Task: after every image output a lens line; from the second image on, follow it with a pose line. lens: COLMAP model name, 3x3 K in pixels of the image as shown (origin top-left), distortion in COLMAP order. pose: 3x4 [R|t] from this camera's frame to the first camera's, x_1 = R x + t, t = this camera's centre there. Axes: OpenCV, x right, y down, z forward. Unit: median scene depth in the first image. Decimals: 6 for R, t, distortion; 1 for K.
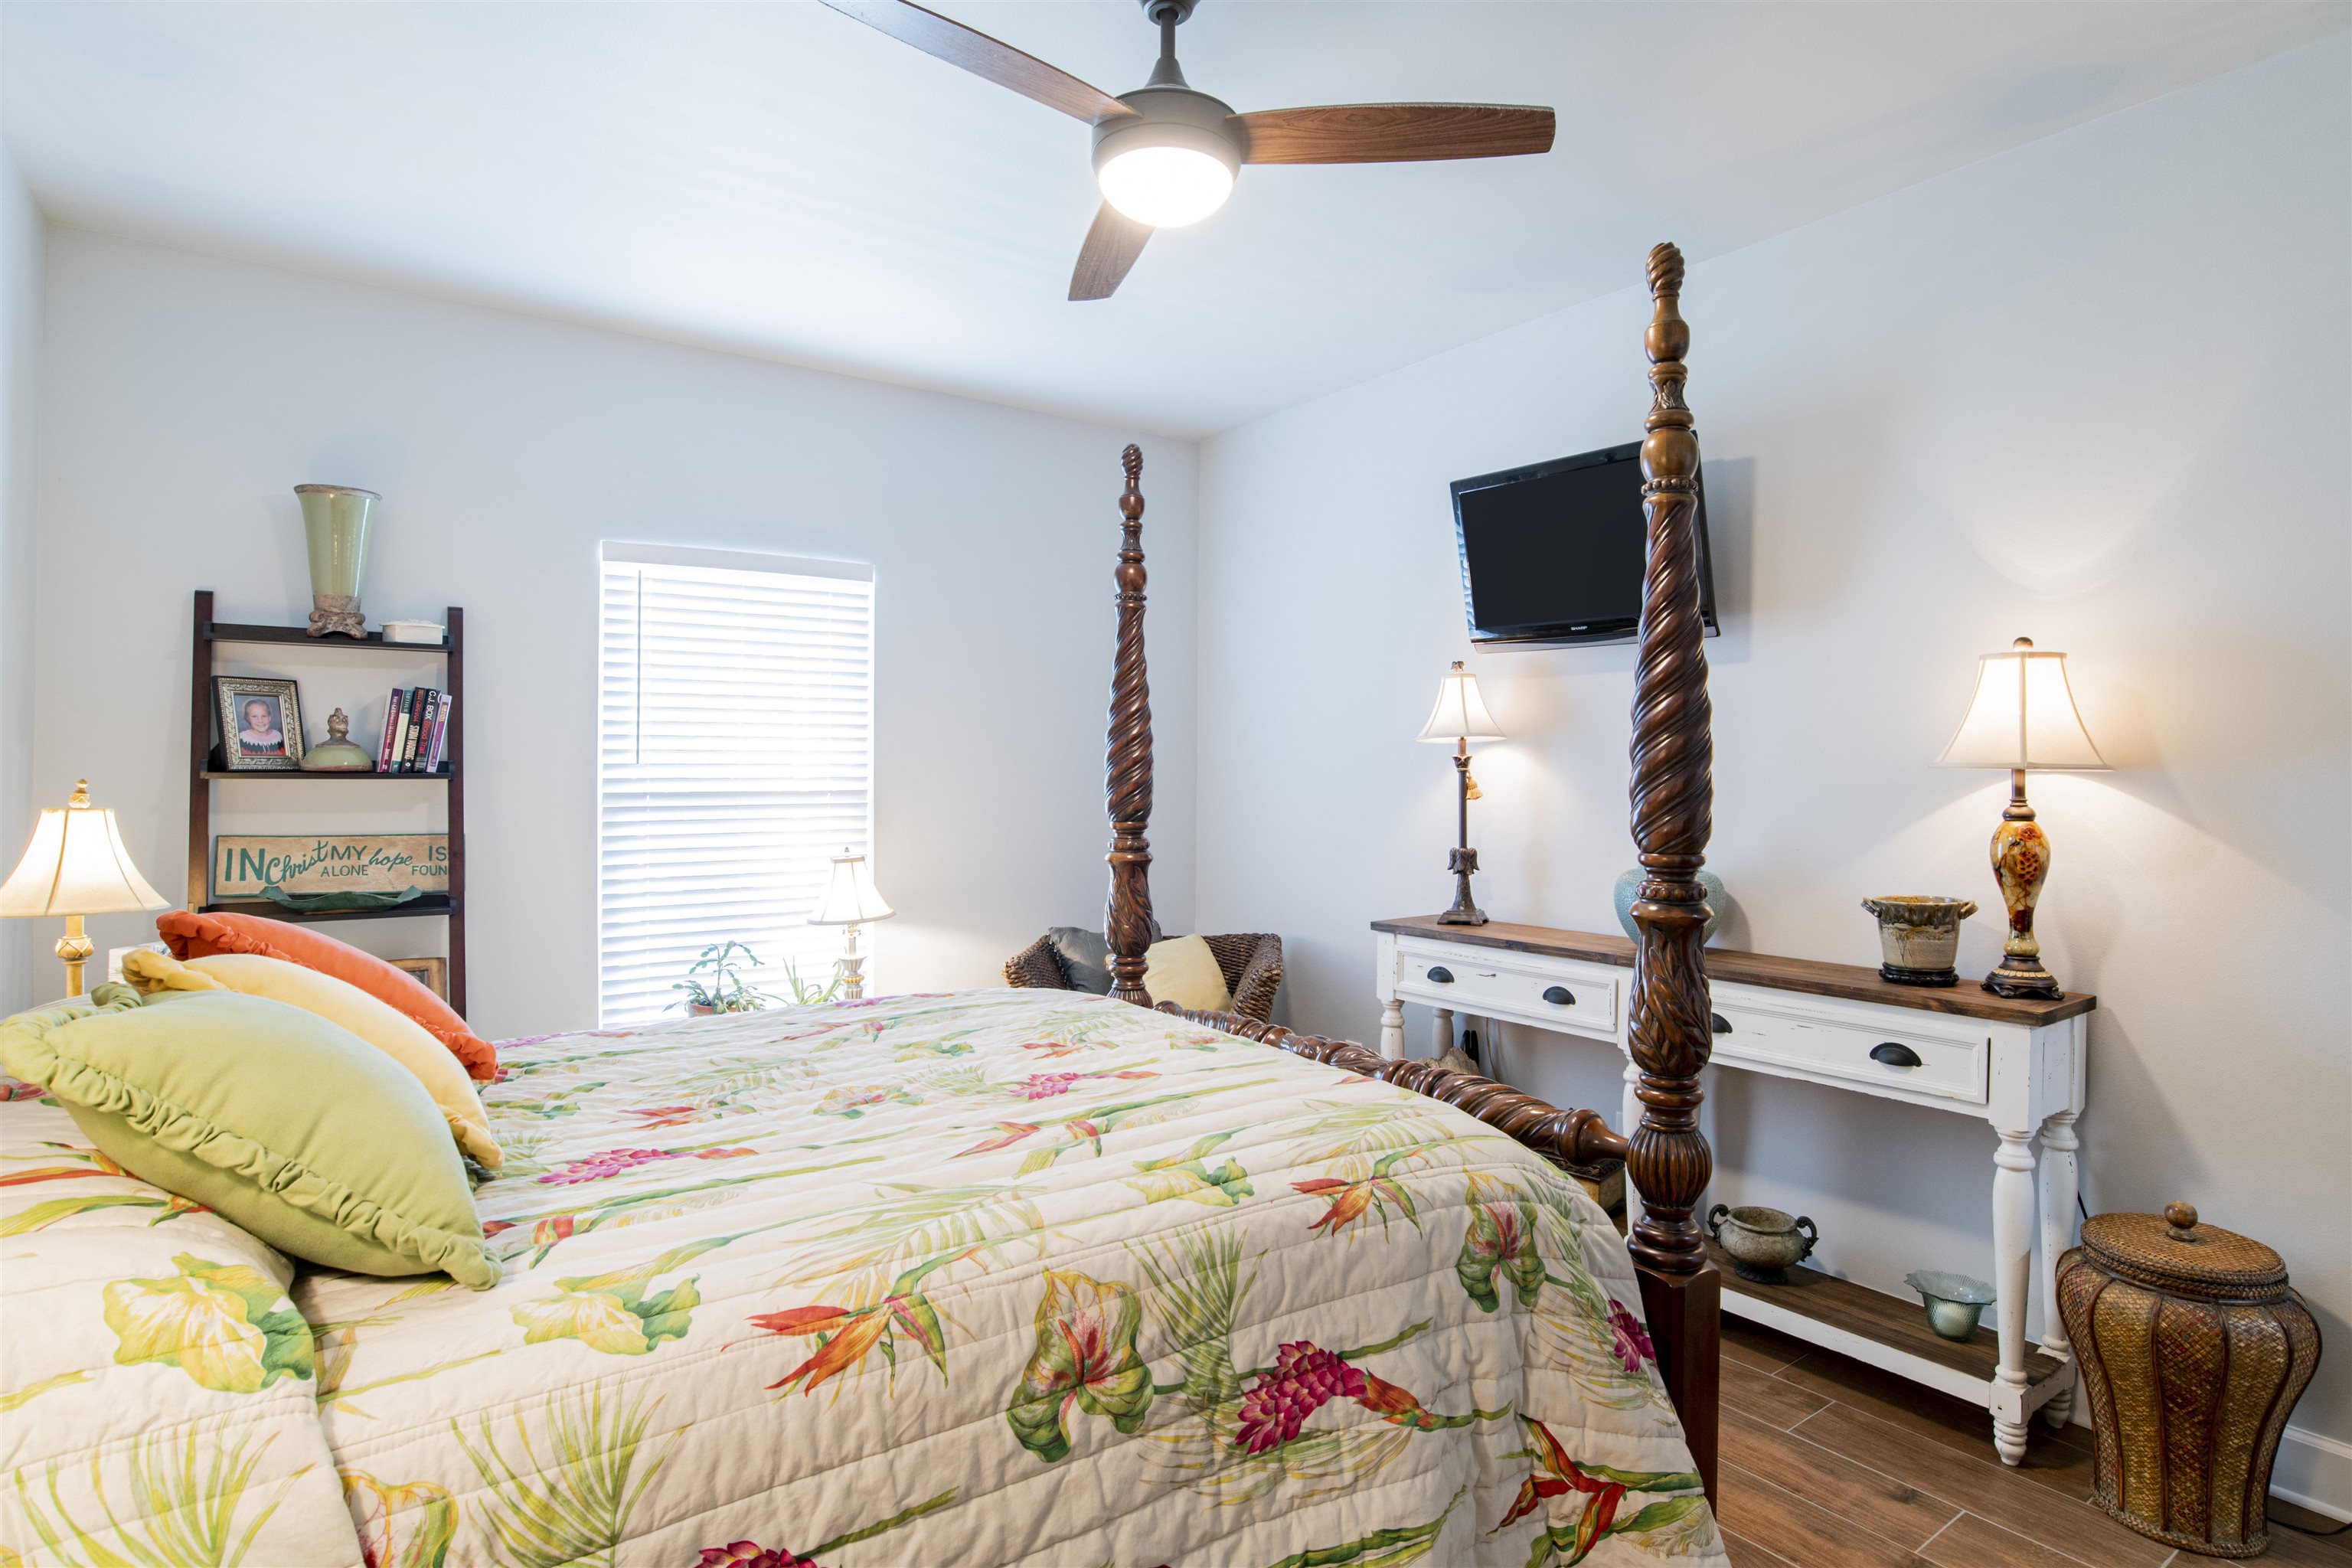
lens RADIAL K [[1186.8, 0, 1180.5], [0, 1186.8, 781.6], [0, 0, 1]] dist [-0.039947, 0.008413]
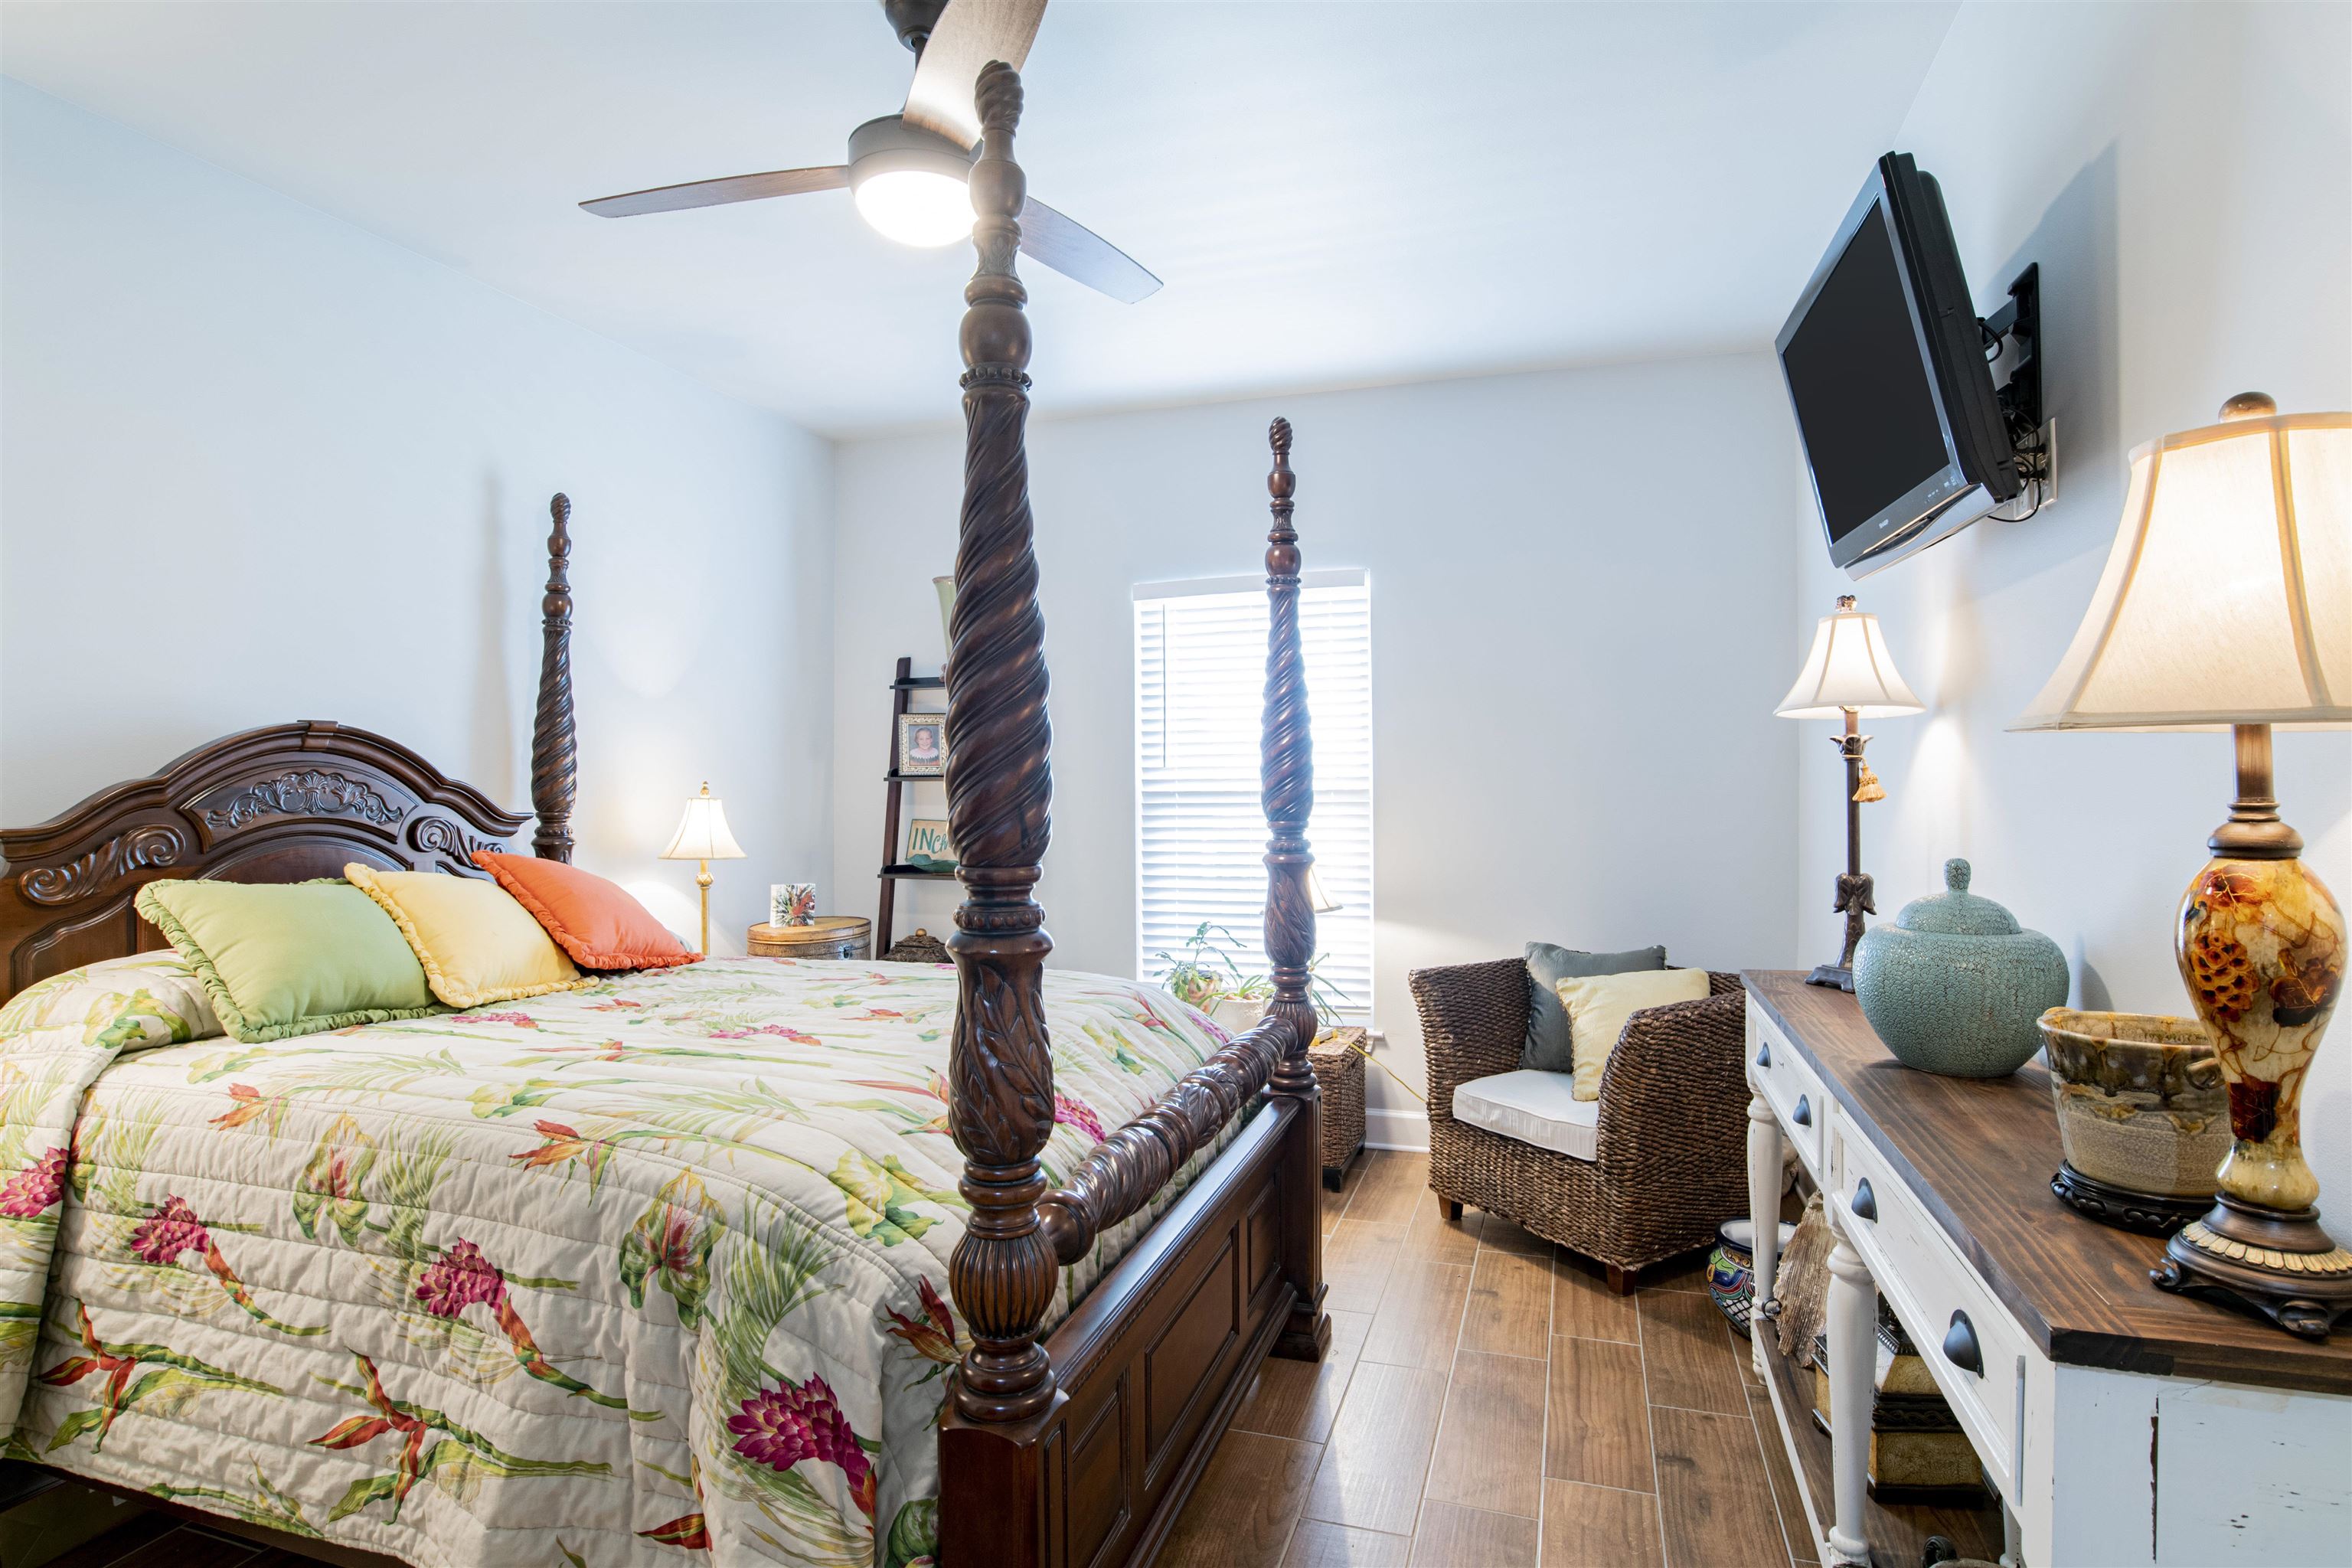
lens RADIAL K [[1186.8, 0, 1188.0], [0, 1186.8, 762.0], [0, 0, 1]] dist [-0.039947, 0.008413]
pose [[0.609225, -0.018603, -0.792779, 1.358191], [0.003236, 0.999775, -0.020974, 0.013400], [0.792991, 0.010212, 0.609148, 0.775444]]
